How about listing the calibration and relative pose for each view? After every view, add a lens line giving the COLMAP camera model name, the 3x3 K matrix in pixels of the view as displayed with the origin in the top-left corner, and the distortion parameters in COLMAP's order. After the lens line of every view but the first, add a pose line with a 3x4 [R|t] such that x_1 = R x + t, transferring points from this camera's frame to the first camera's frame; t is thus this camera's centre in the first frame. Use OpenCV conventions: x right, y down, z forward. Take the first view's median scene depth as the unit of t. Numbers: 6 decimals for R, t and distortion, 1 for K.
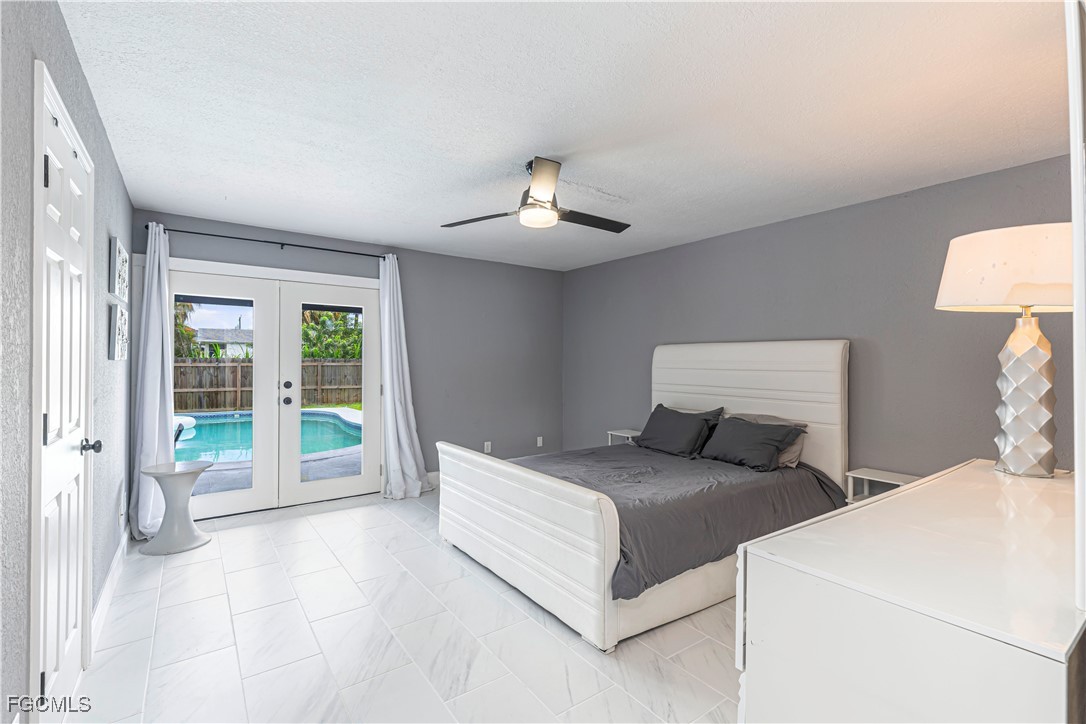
lens RADIAL K [[481.4, 0, 546.1], [0, 481.4, 360.6], [0, 0, 1]] dist [0.003378, 0.000249]
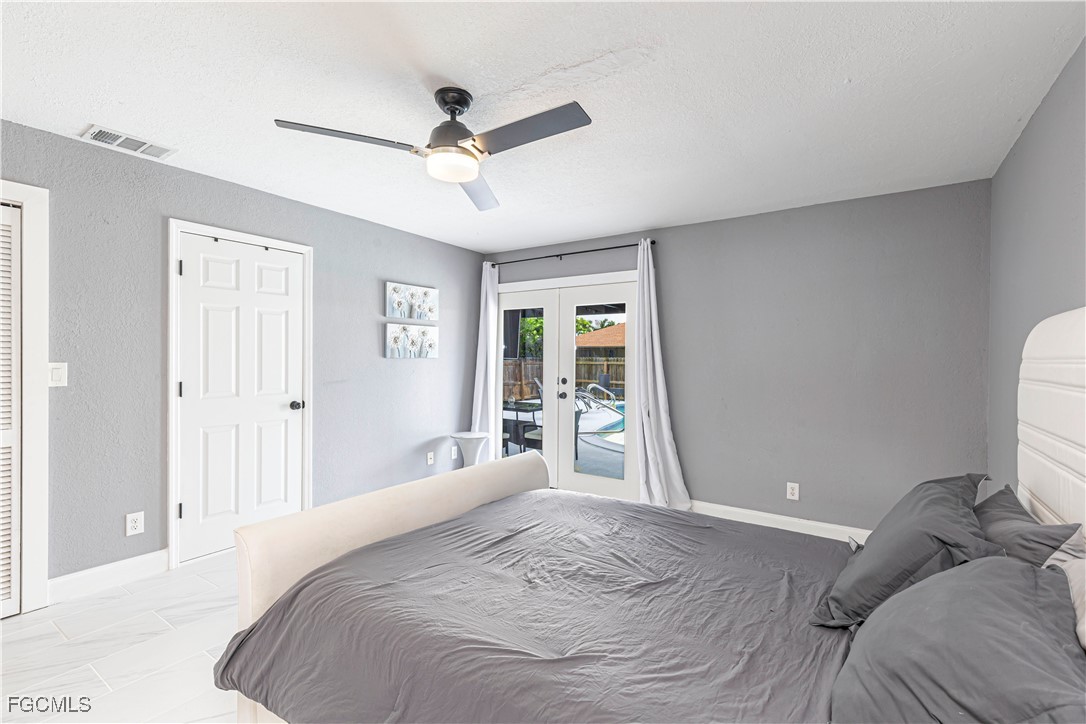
lens RADIAL K [[481.4, 0, 546.2], [0, 481.4, 360.8], [0, 0, 1]] dist [0.003378, 0.000249]
pose [[0.332453, 0.002292, -0.943117, 0.137840], [-0.004406, 0.999990, 0.000877, 0.000840], [0.943109, 0.003864, 0.332460, 0.164408]]
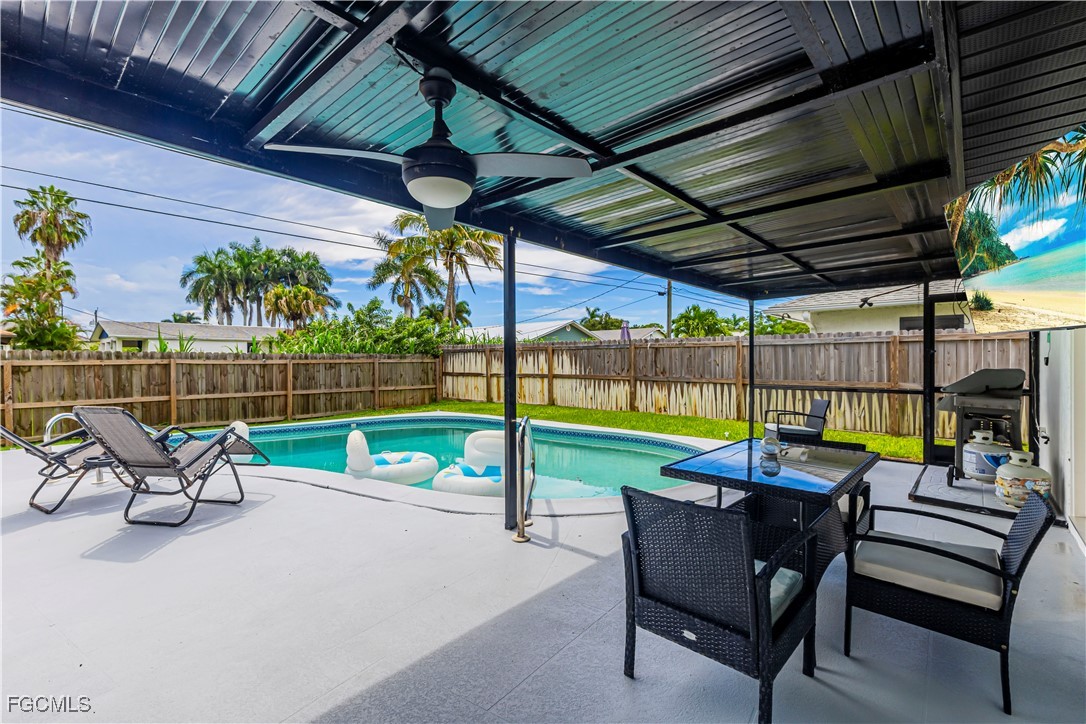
lens RADIAL K [[481.4, 0, 540.6], [0, 481.4, 361.8], [0, 0, 1]] dist [0.003378, 0.000249]
pose [[0.976063, -0.005296, 0.217424, -0.414247], [0.003838, 0.999967, 0.007127, 0.004438], [-0.217454, -0.006122, 0.976051, 0.137551]]
